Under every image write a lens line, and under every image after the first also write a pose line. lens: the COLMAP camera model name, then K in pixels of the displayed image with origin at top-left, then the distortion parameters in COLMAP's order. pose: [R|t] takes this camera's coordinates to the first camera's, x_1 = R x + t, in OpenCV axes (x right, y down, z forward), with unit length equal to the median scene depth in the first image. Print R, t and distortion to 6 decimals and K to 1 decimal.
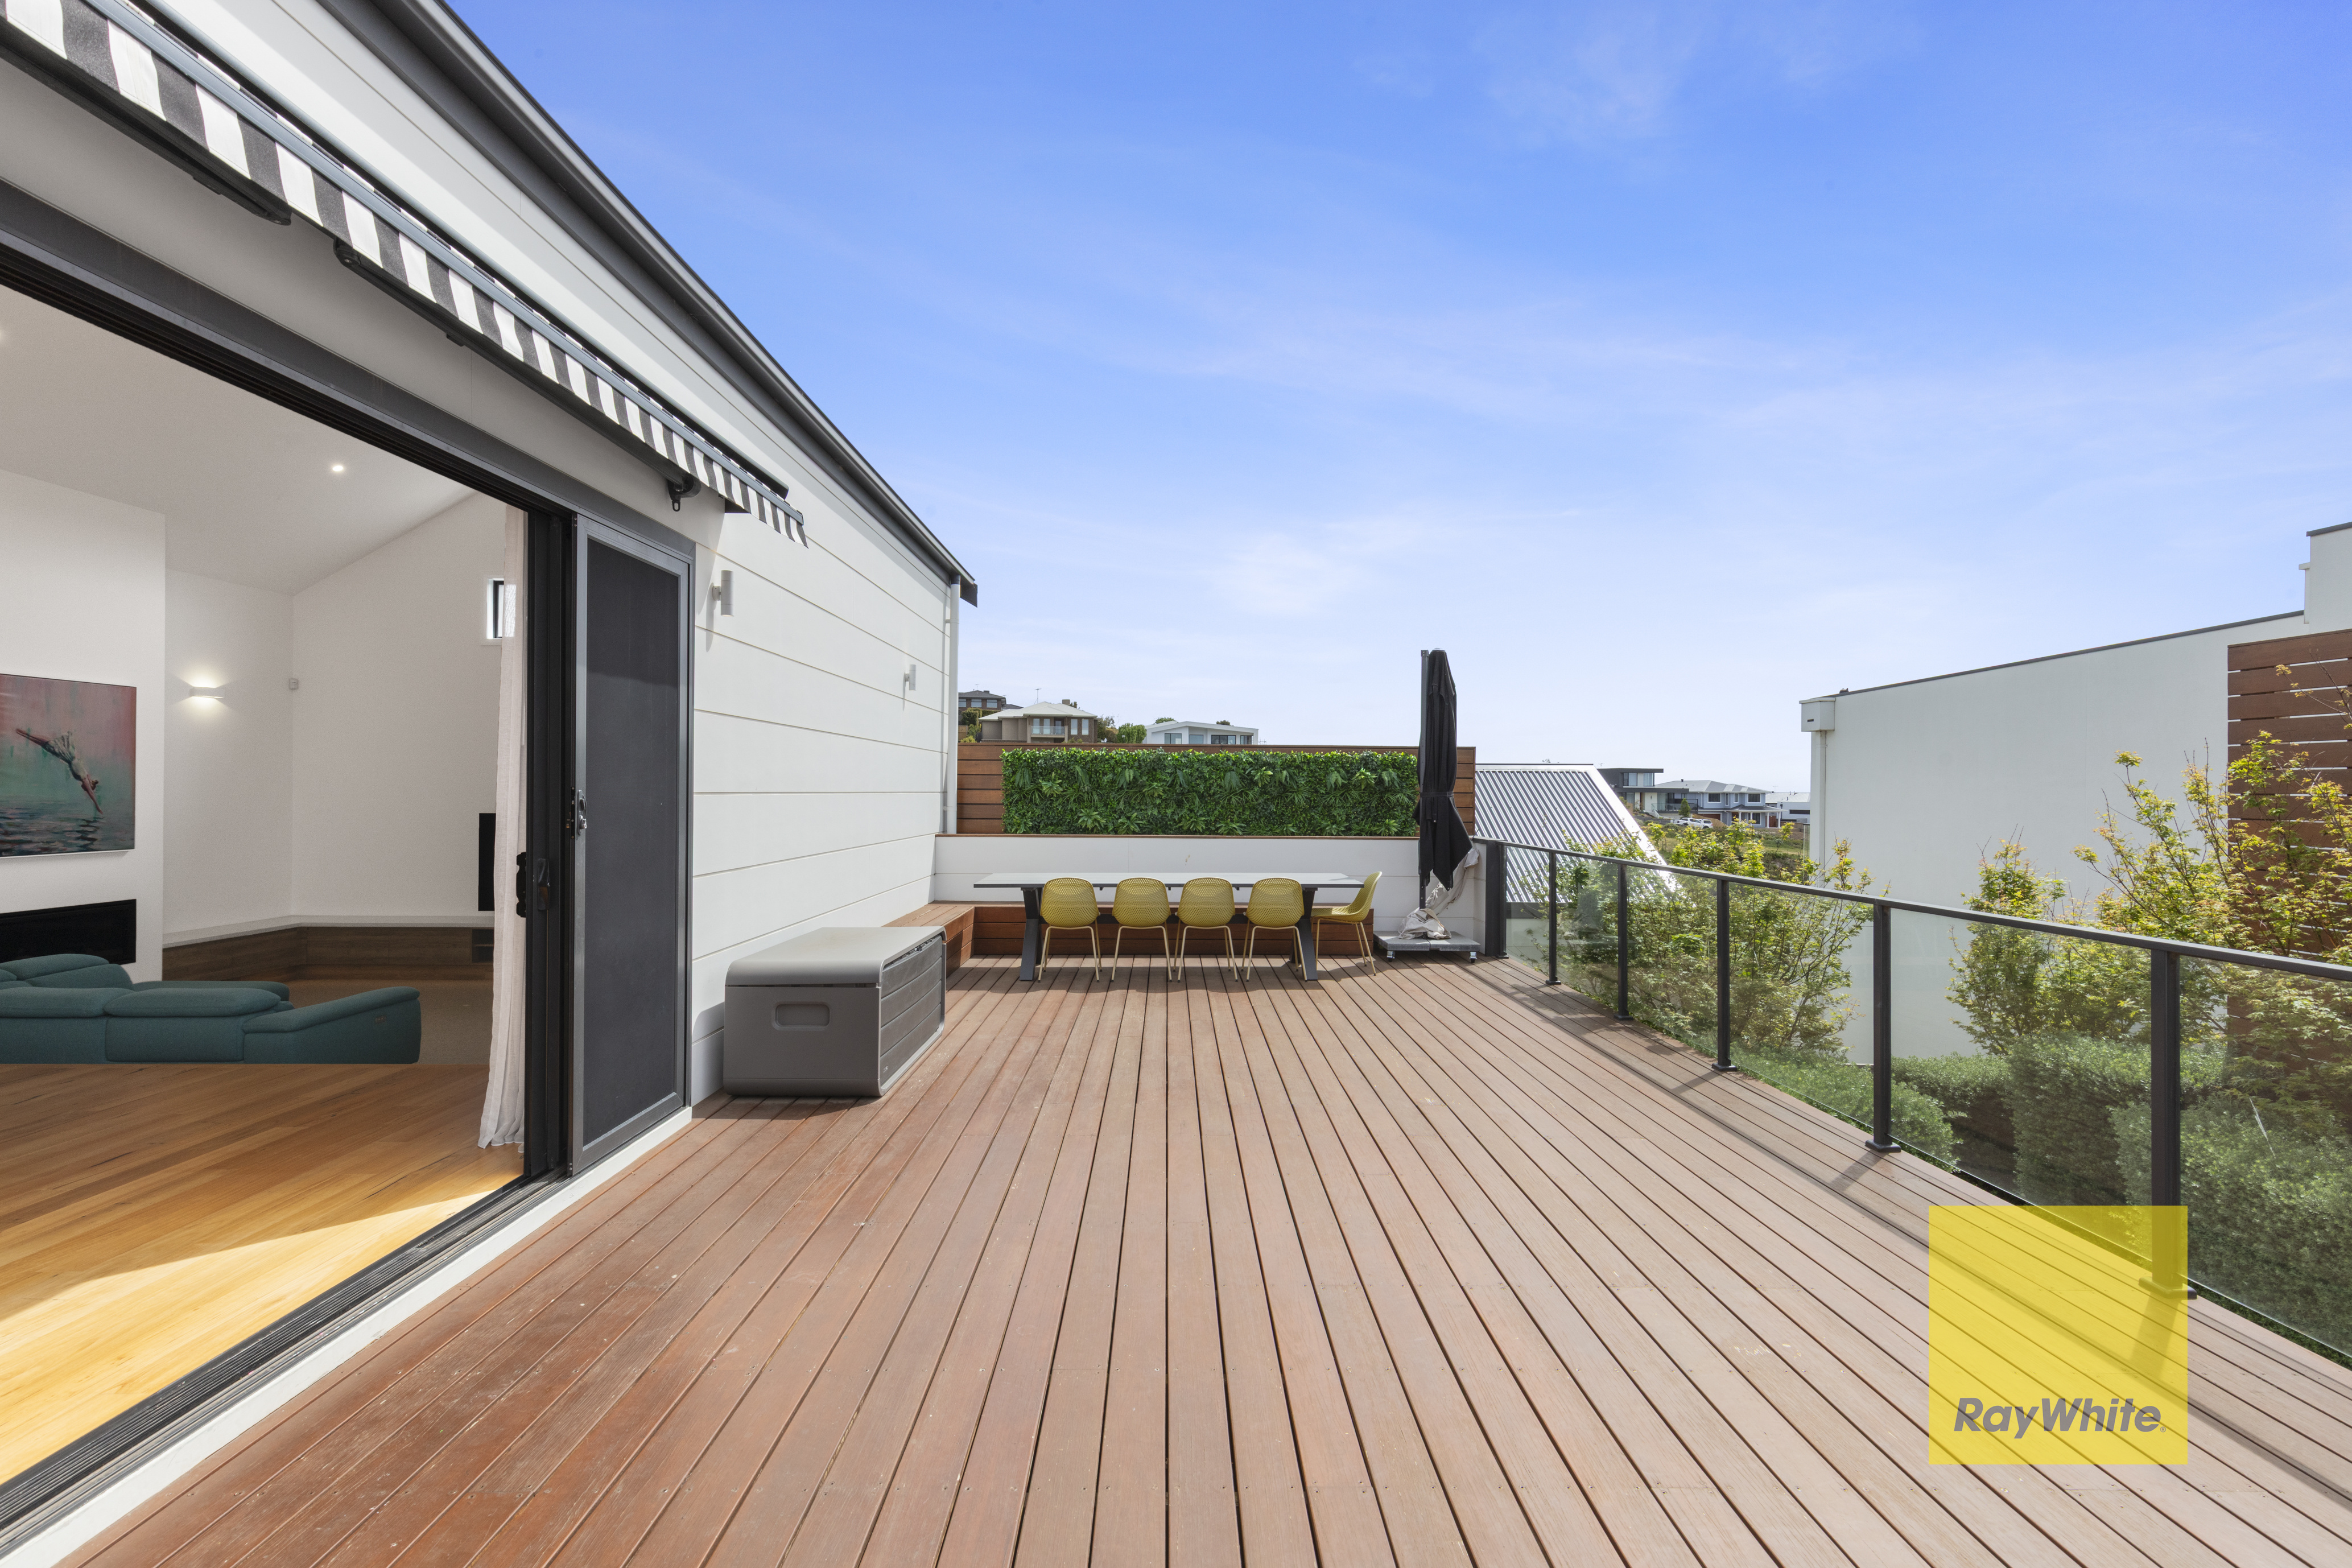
lens RADIAL K [[1053.2, 0, 1183.7], [0, 1053.2, 777.0], [0, 0, 1]] dist [0.002453, 0.000263]
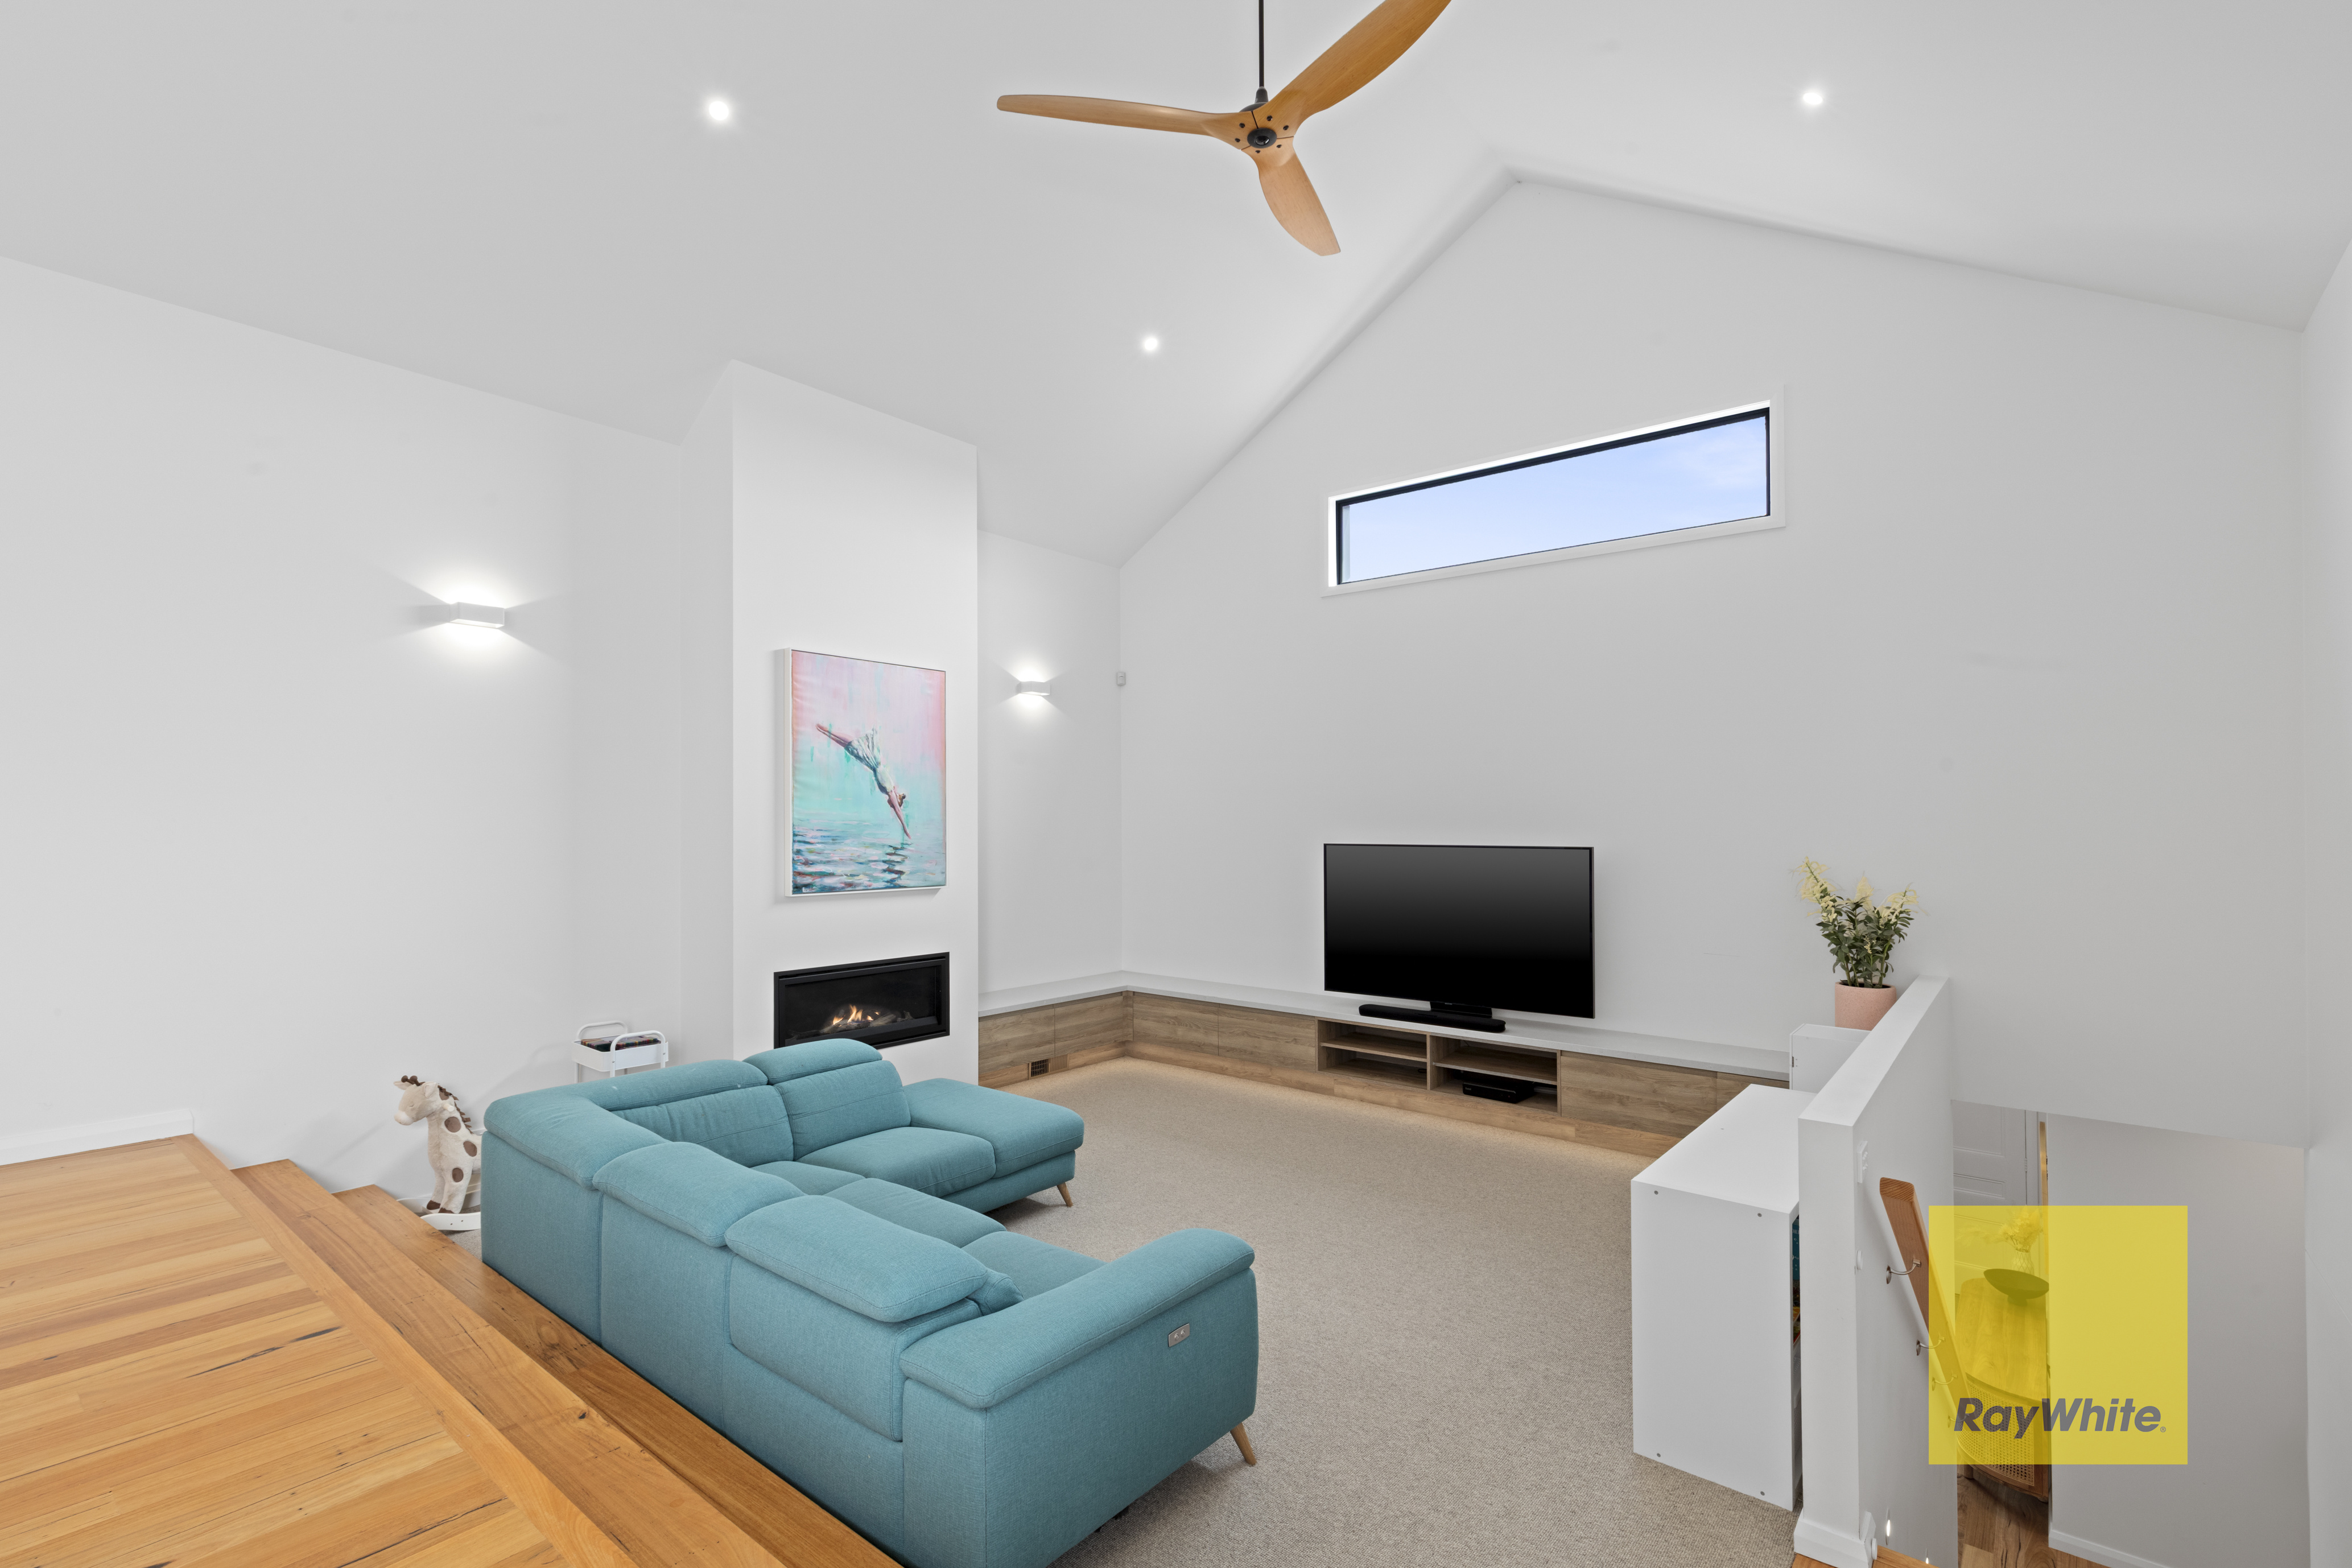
lens RADIAL K [[1060.3, 0, 1172.4], [0, 1060.3, 819.9], [0, 0, 1]] dist [0.004797, -0.000536]
pose [[0.763957, -0.005157, -0.645247, -0.376717], [0.008500, 0.999962, 0.002072, 0.020589], [0.645212, -0.007067, 0.763971, 0.520215]]
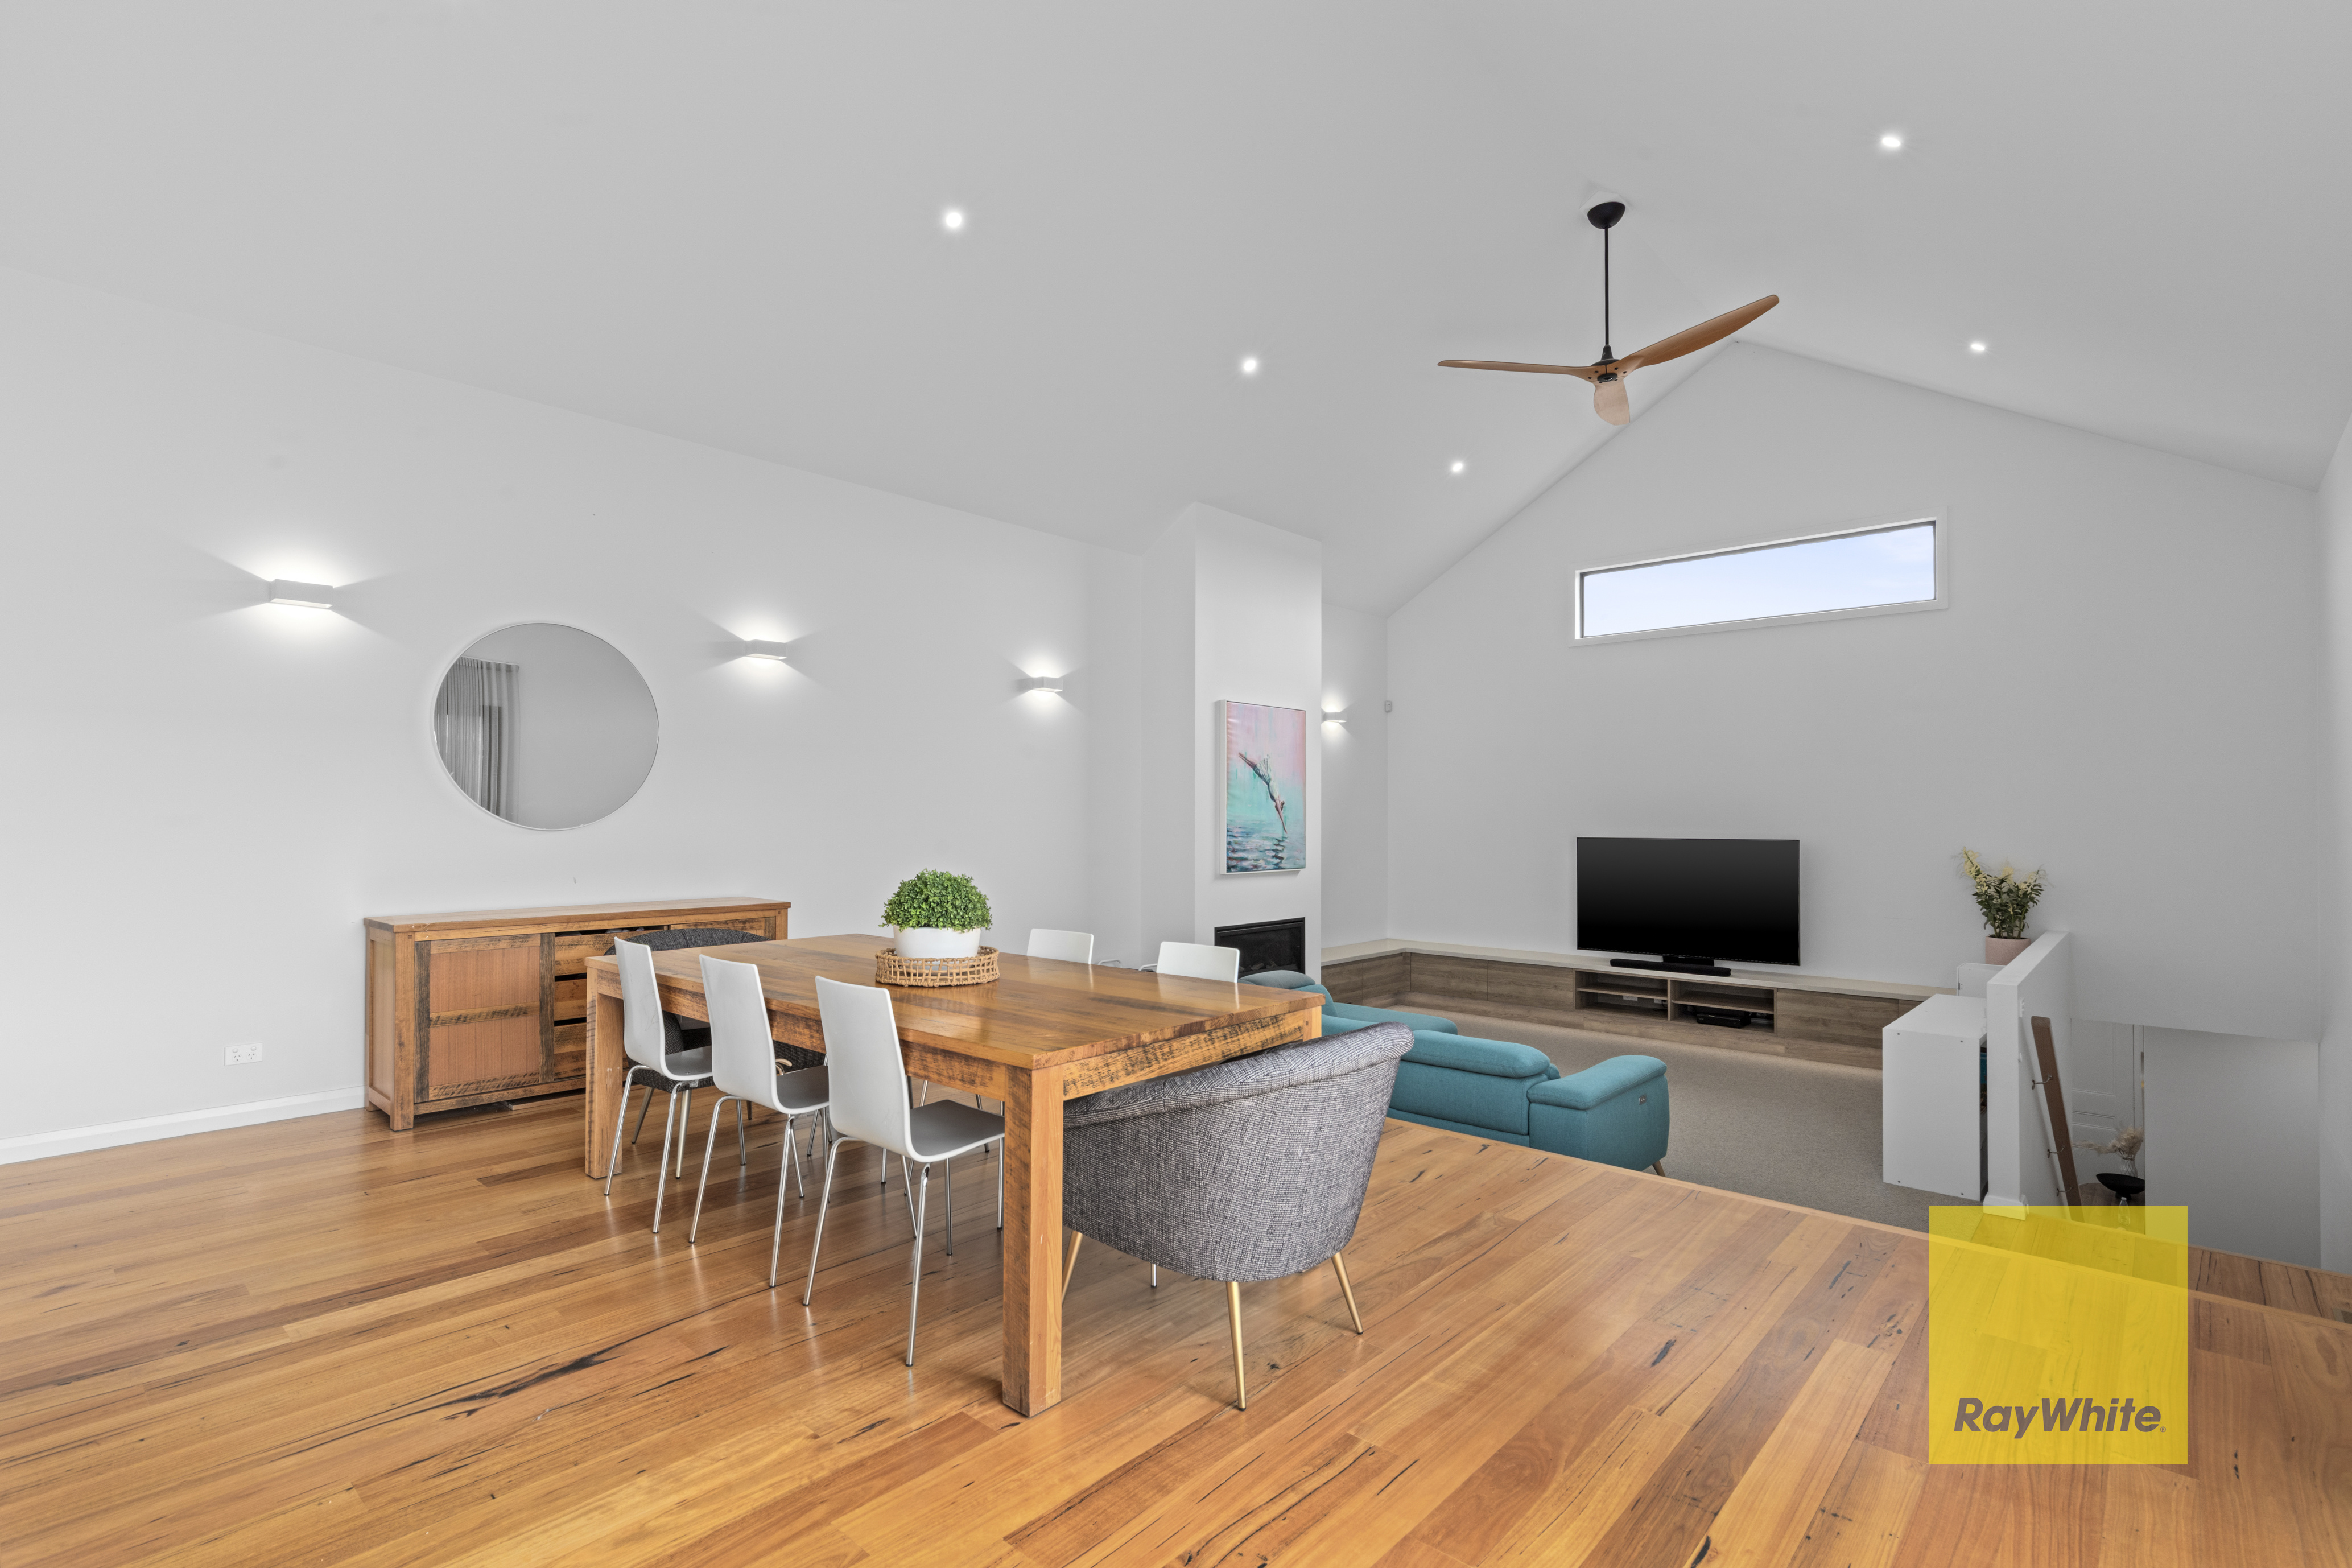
lens RADIAL K [[1092.7, 0, 1186.2], [0, 1092.7, 818.2], [0, 0, 1]] dist [-0.000673, 0.001002]
pose [[0.731575, -0.002590, -0.681756, -0.350196], [0.008992, 0.999942, 0.005850, 0.012020], [0.681702, -0.010410, 0.731556, 0.142345]]
